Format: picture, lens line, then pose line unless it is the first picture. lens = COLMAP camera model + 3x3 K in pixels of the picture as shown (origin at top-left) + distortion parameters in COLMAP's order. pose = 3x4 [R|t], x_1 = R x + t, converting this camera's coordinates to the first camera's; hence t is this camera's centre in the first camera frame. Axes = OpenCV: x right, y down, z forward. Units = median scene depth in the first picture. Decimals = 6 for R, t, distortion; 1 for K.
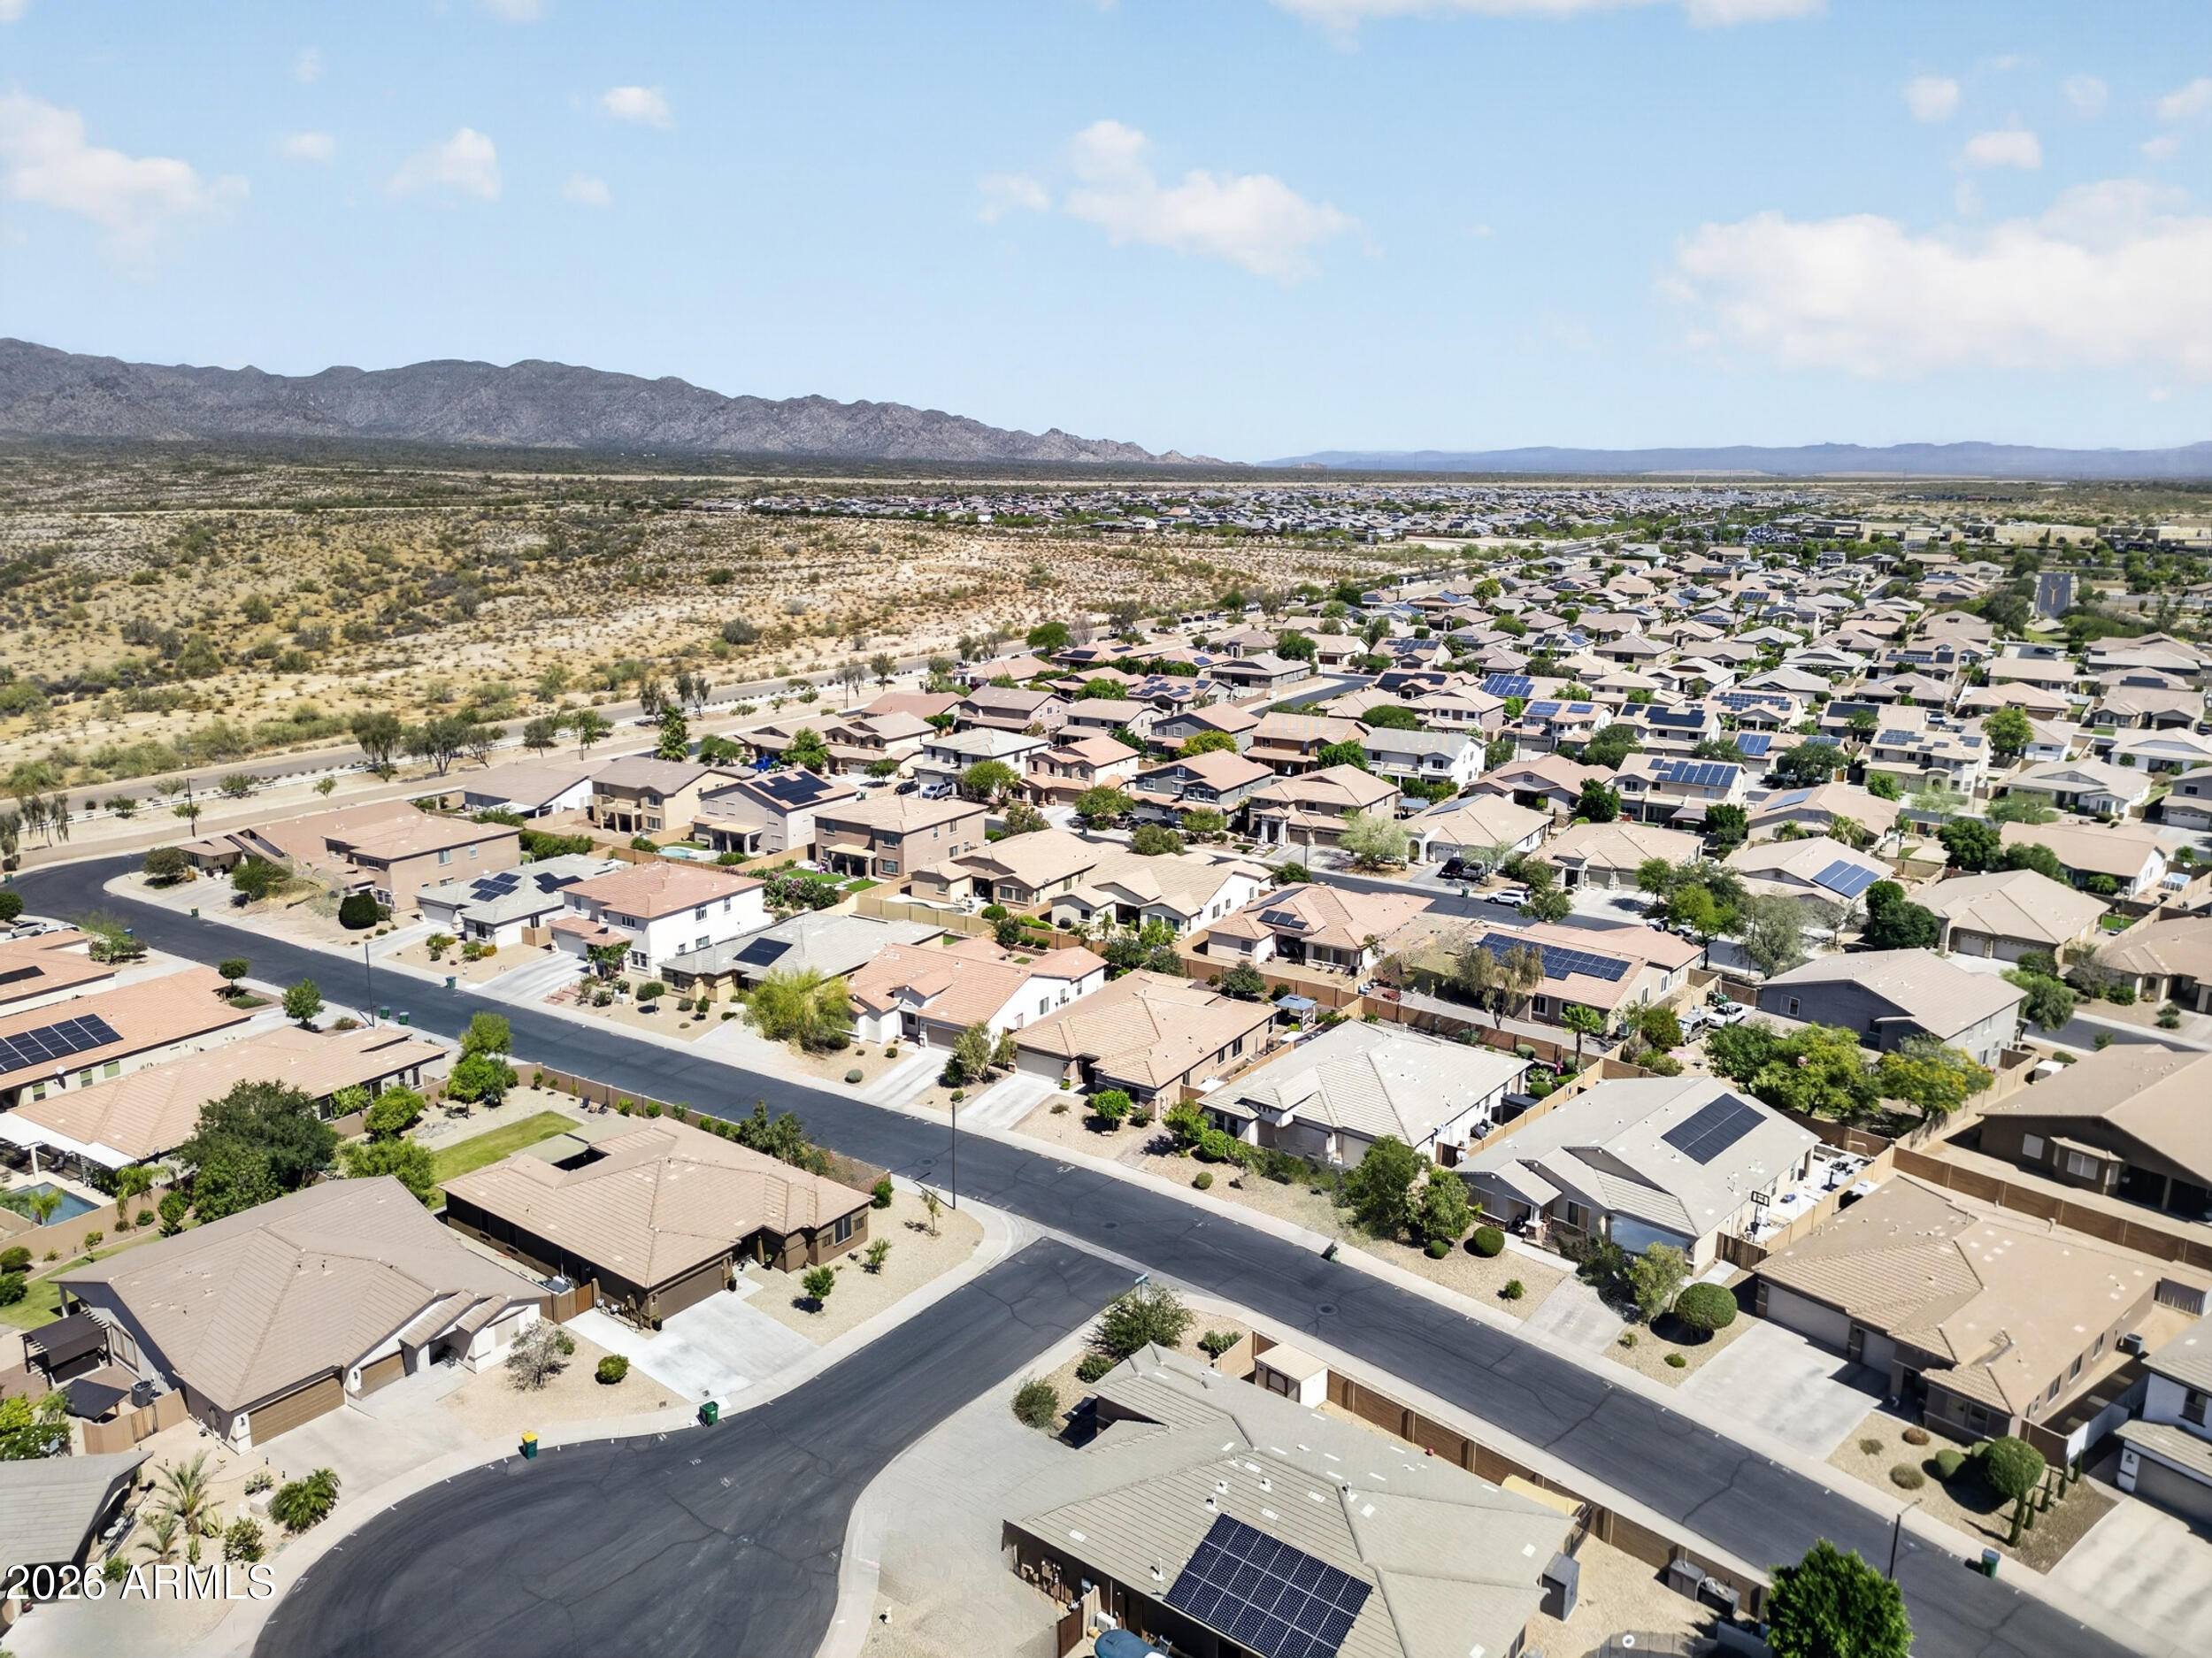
lens RADIAL K [[1525.6, 0, 1097.9], [0, 1525.6, 840.4], [0, 0, 1]] dist [0.080241, -0.080662]
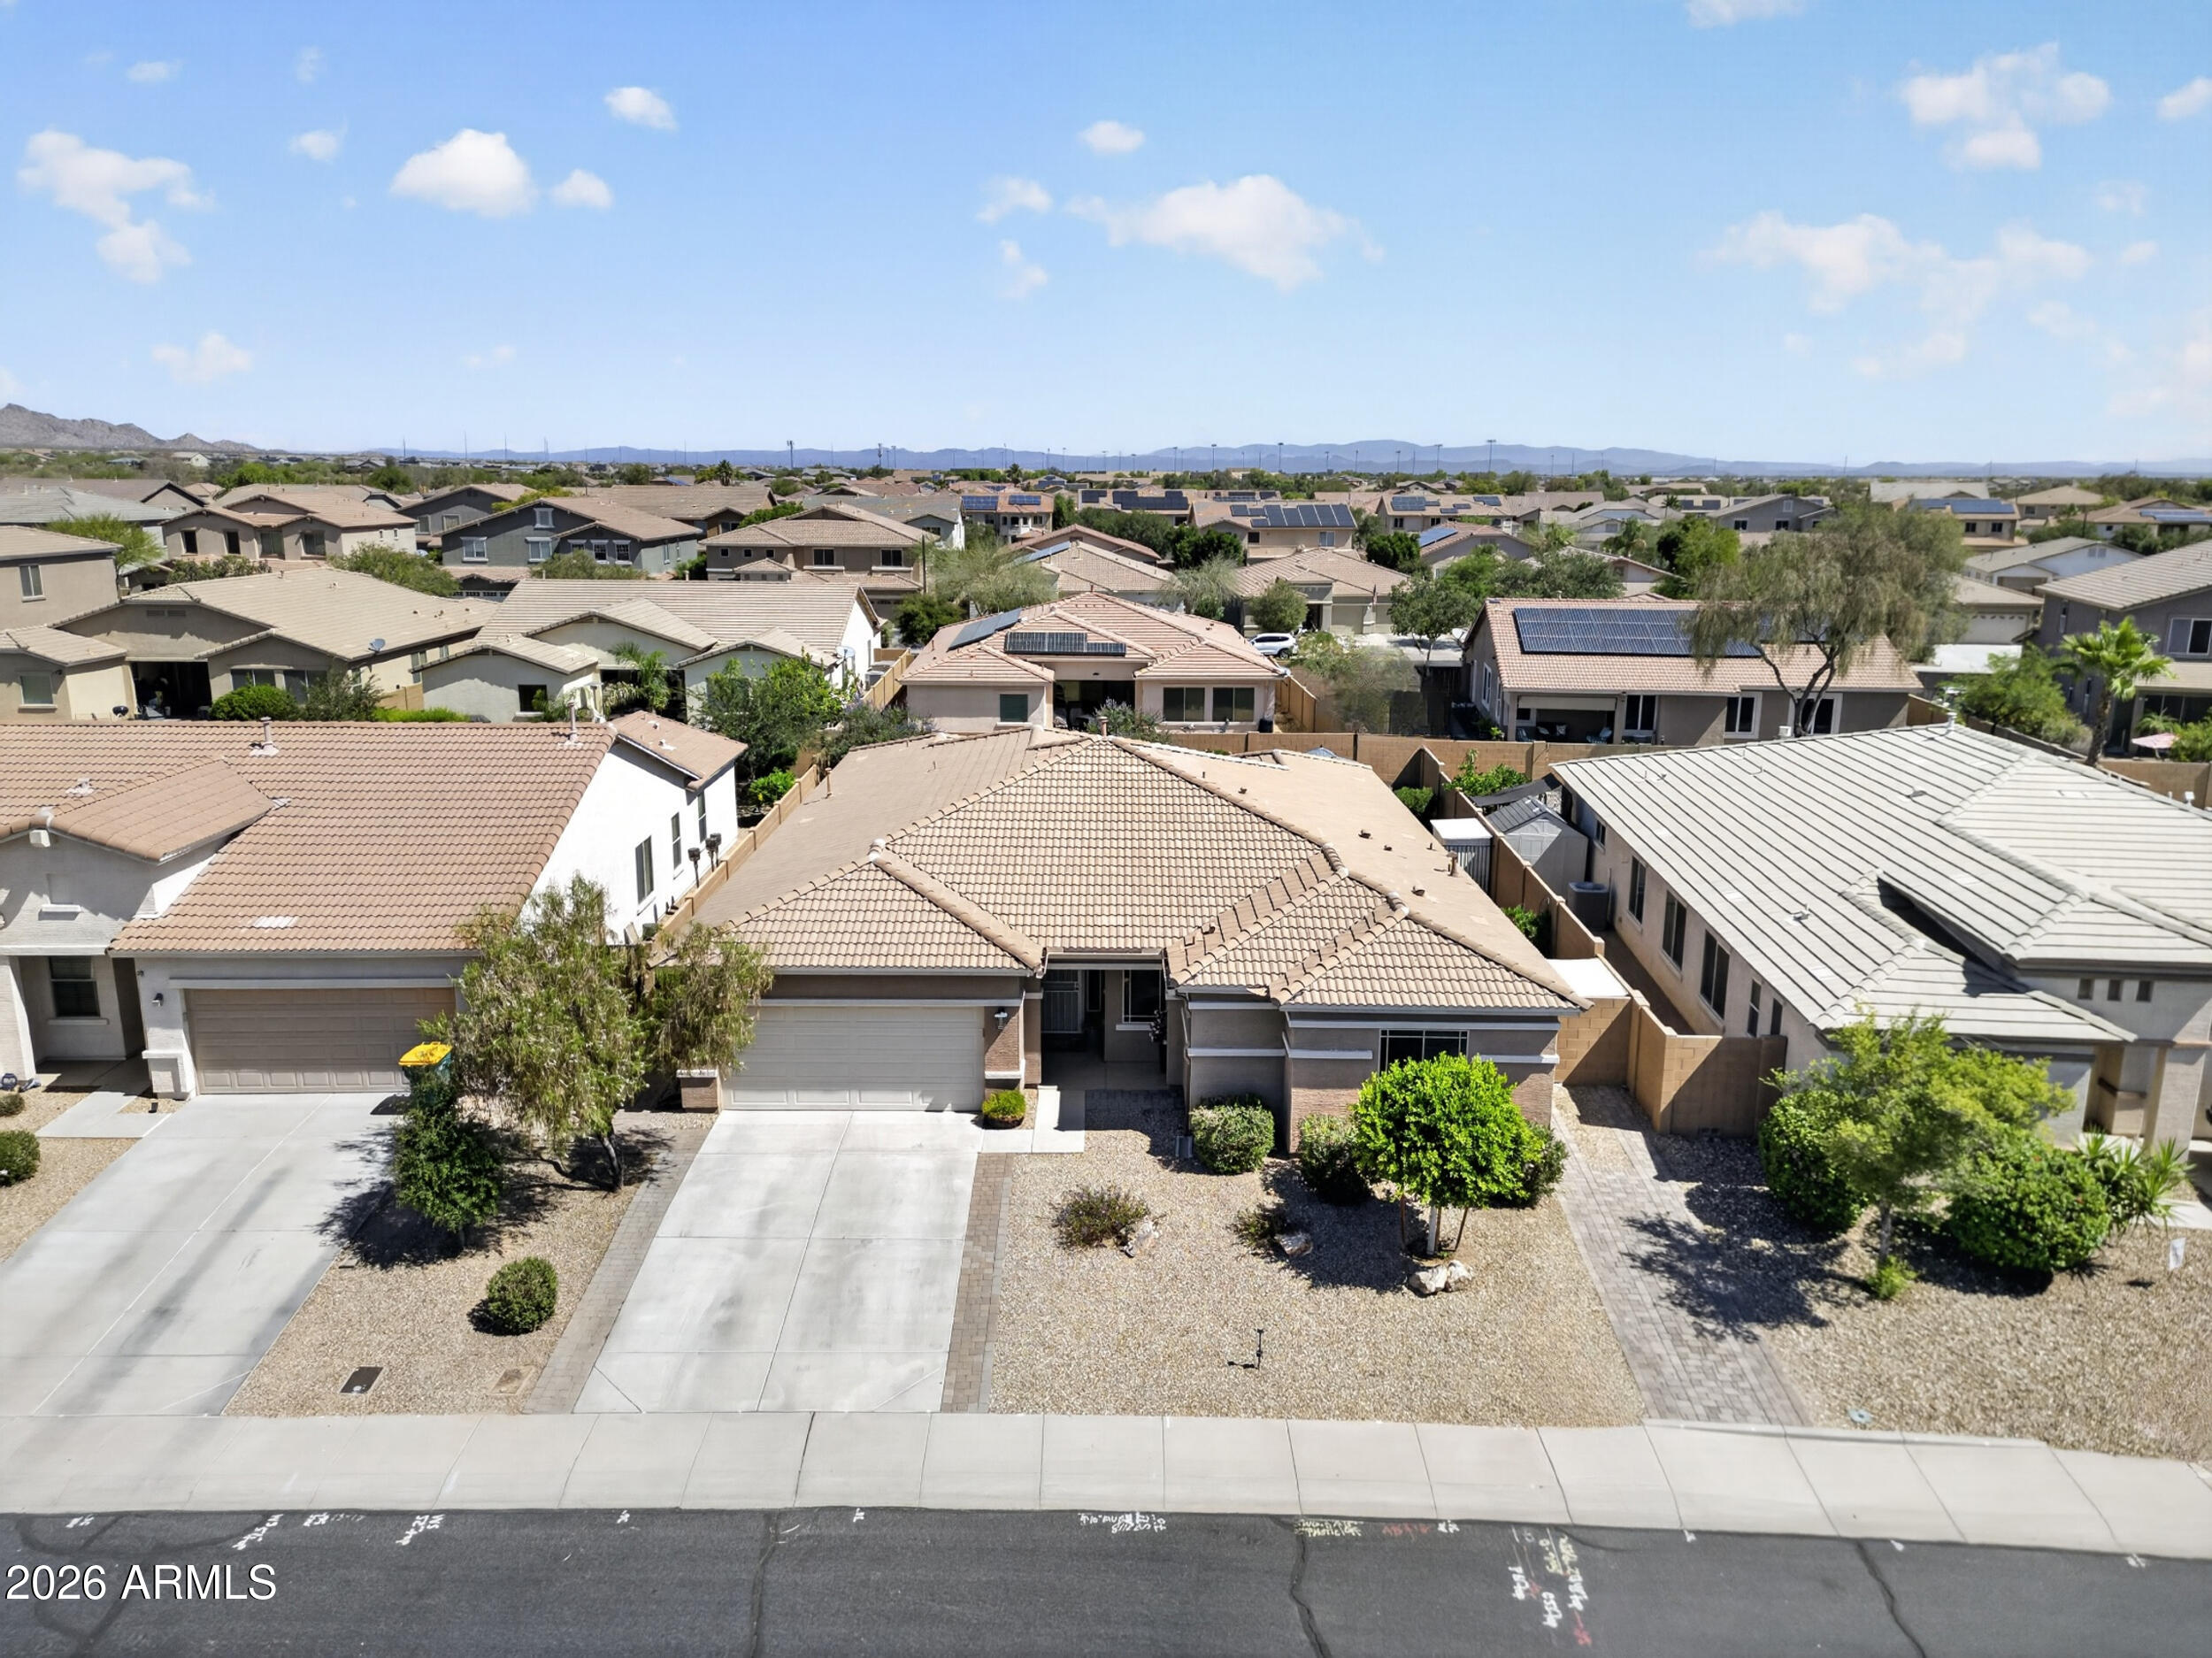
lens RADIAL K [[1525.6, 0, 1097.9], [0, 1525.6, 840.4], [0, 0, 1]] dist [0.080241, -0.080662]
pose [[0.844969, -0.126554, 0.519626, -0.113611], [0.126307, 0.991336, 0.036048, 0.108339], [-0.519686, 0.035173, 0.853633, 0.753837]]
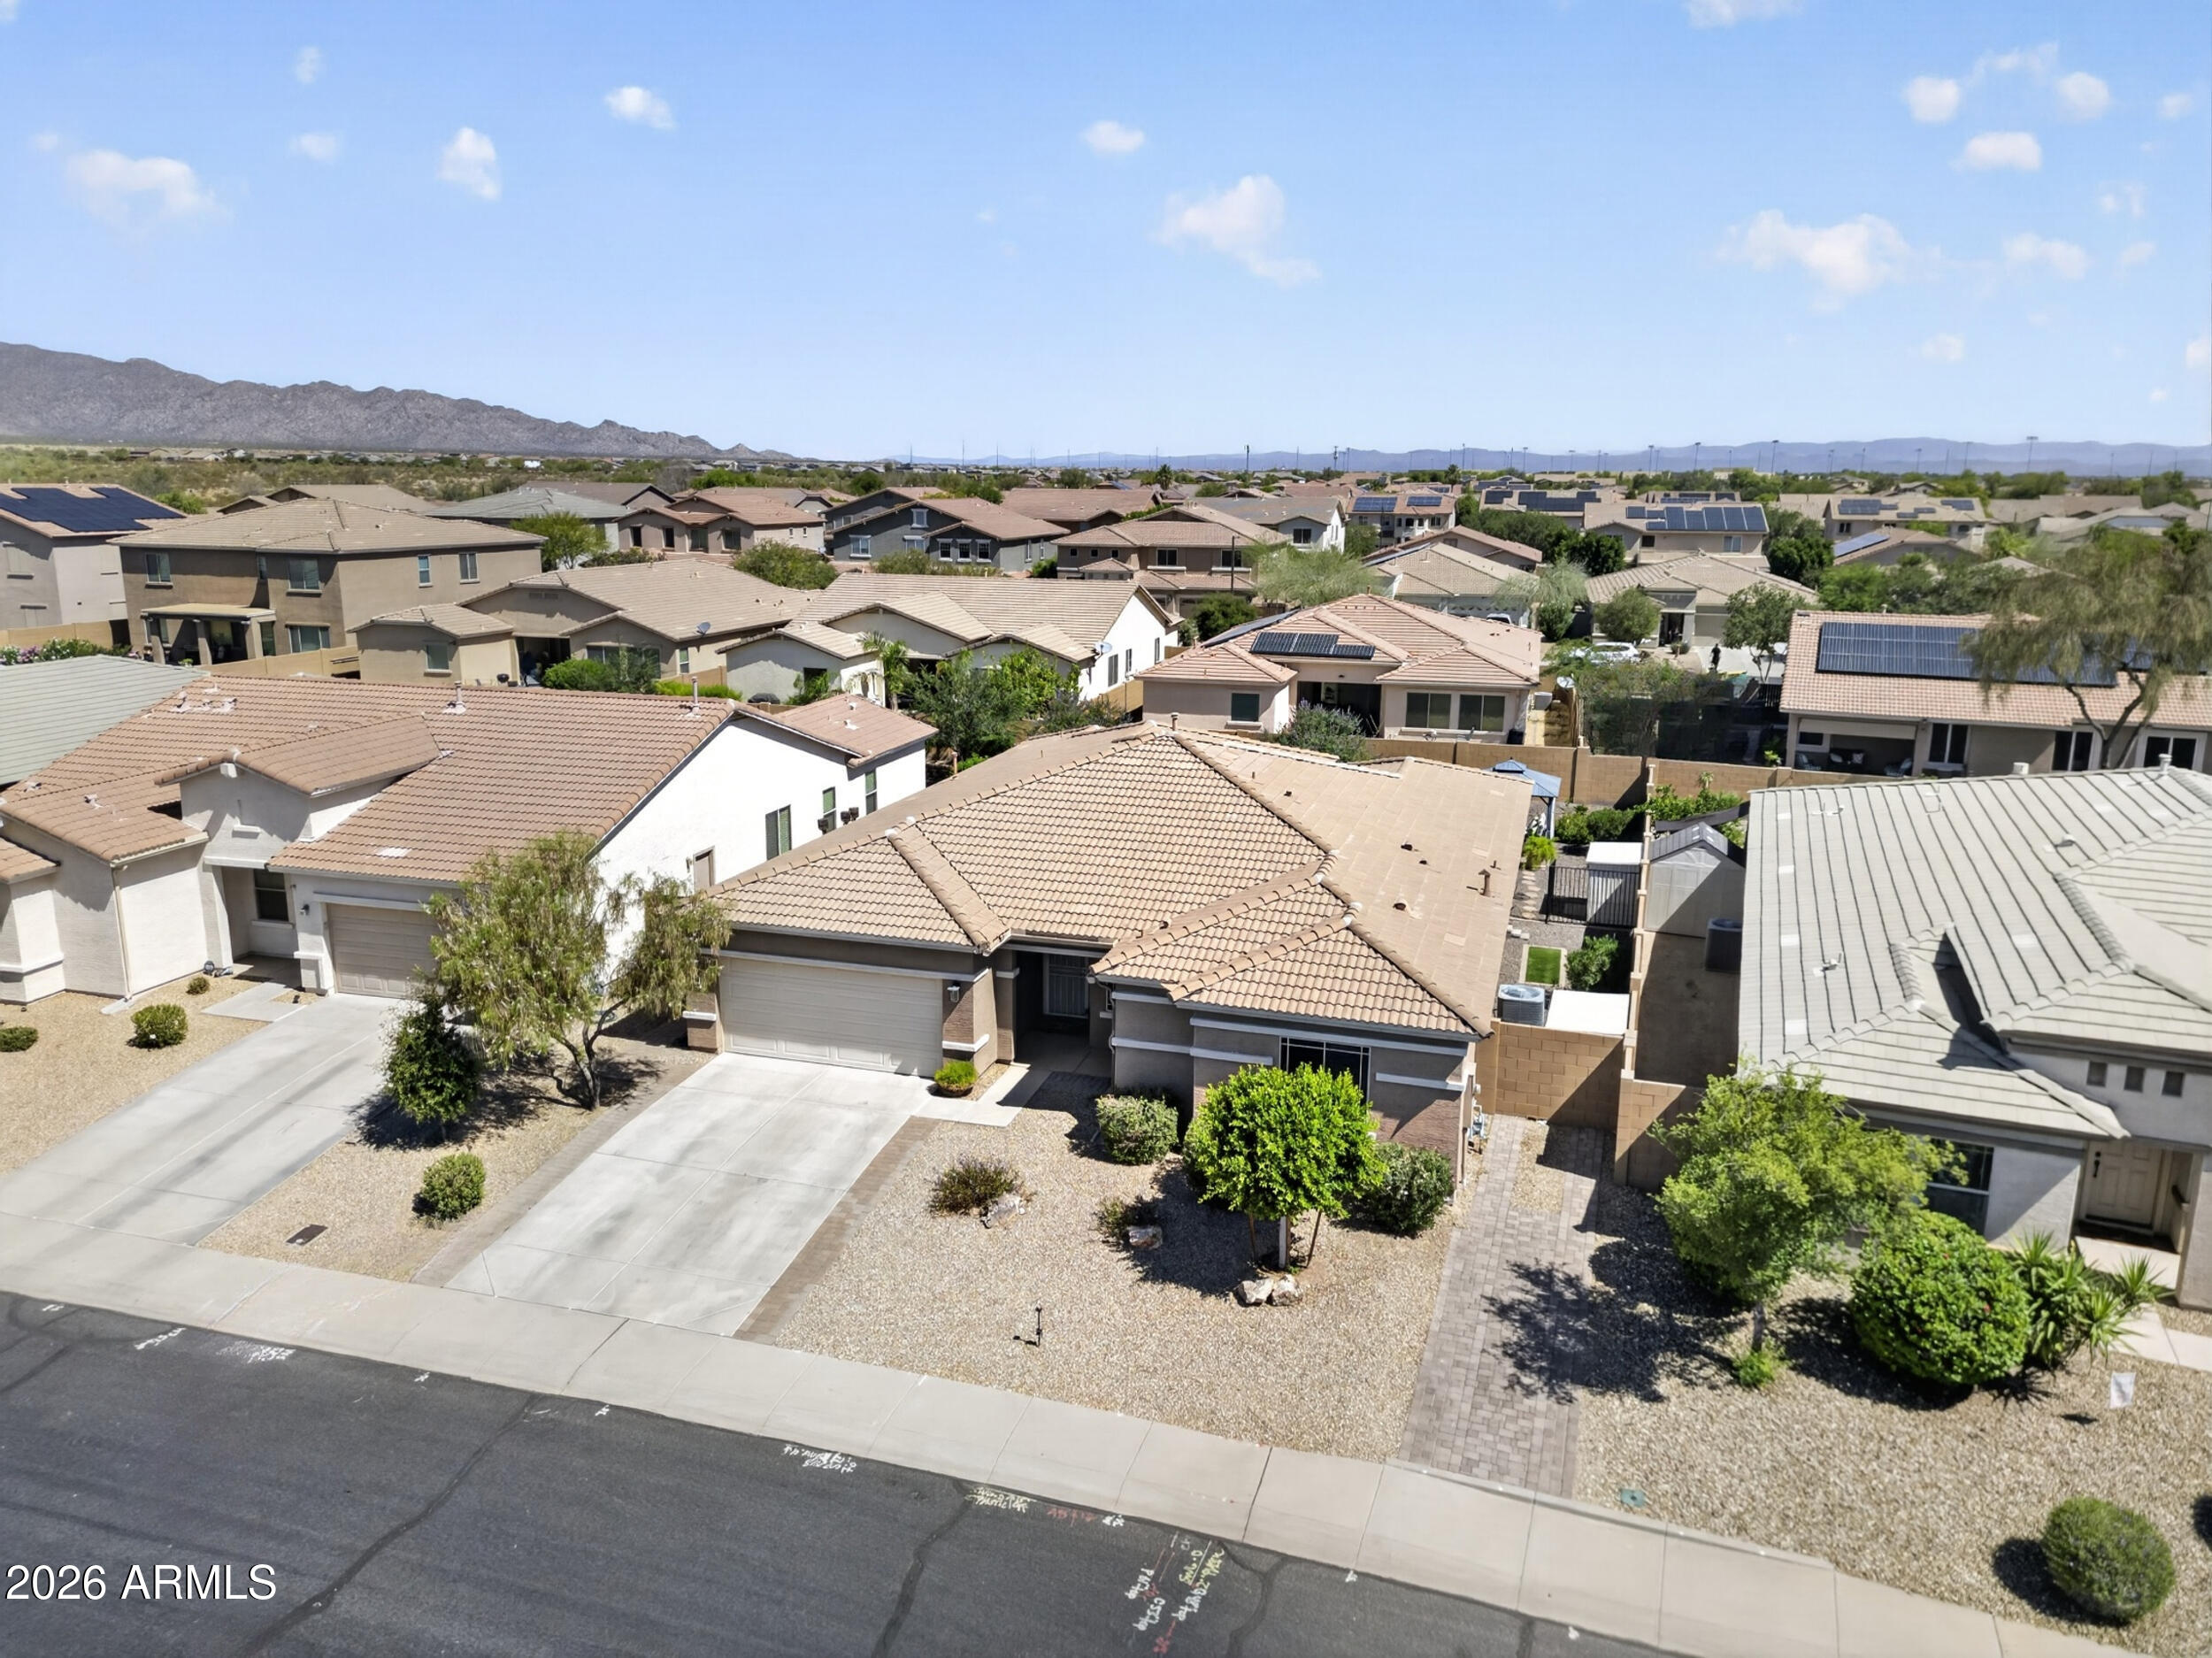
lens RADIAL K [[1530.4, 0, 1106.0], [0, 1530.4, 829.0], [0, 0, 1]] dist [0.083118, -0.084107]
pose [[0.962658, -0.061097, 0.263737, -0.055089], [0.063427, 0.997986, -0.000320, 0.116490], [-0.263187, 0.017036, 0.964594, 0.722202]]
